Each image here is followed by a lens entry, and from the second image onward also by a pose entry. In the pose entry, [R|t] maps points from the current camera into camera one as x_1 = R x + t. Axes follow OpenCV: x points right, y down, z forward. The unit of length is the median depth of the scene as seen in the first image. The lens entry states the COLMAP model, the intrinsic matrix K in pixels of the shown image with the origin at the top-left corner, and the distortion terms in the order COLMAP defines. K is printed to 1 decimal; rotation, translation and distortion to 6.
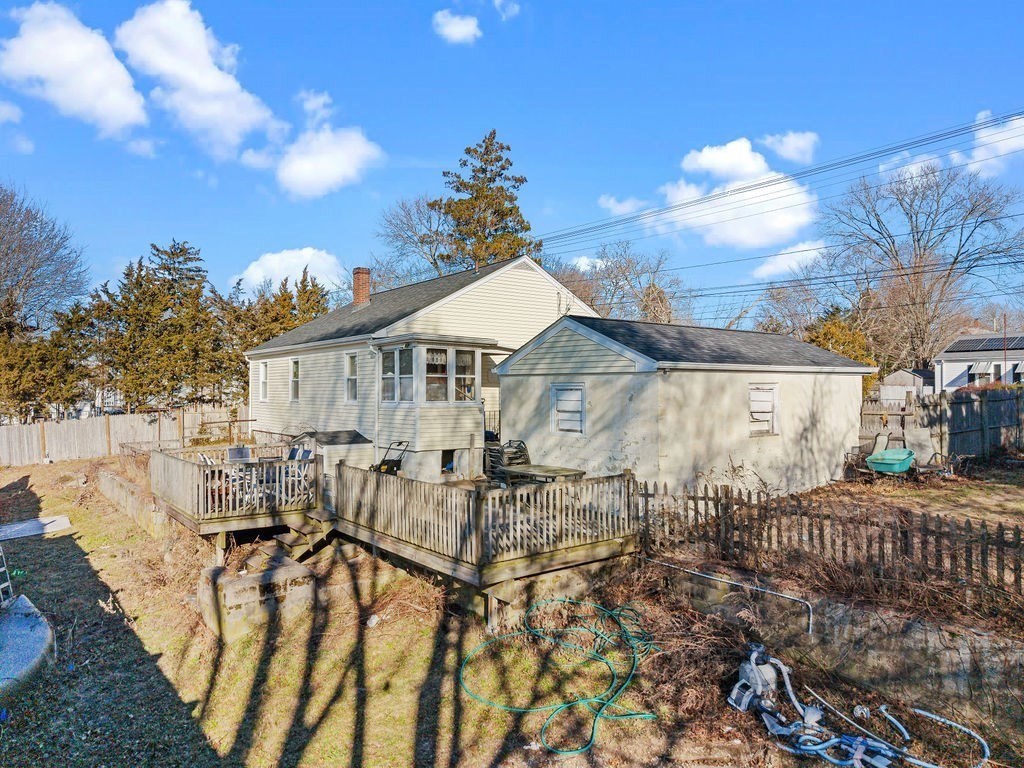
lens RADIAL K [[685.0, 0, 506.9], [0, 685.0, 388.3], [0, 0, 1]] dist [0.044691, -0.041766]
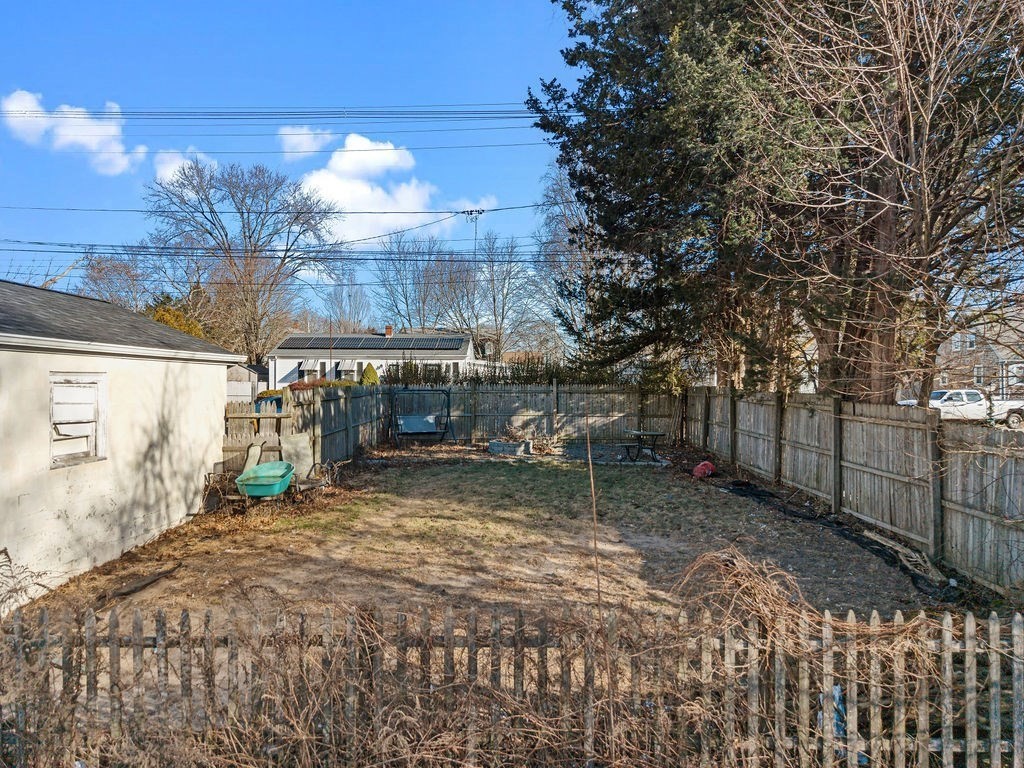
lens RADIAL K [[685.0, 0, 506.9], [0, 685.0, 388.3], [0, 0, 1]] dist [0.044691, -0.041766]
pose [[0.614855, -0.000114, 0.788640, 0.112553], [-0.004740, 0.999981, 0.003840, 0.001553], [-0.788626, -0.006099, 0.614843, 0.301423]]
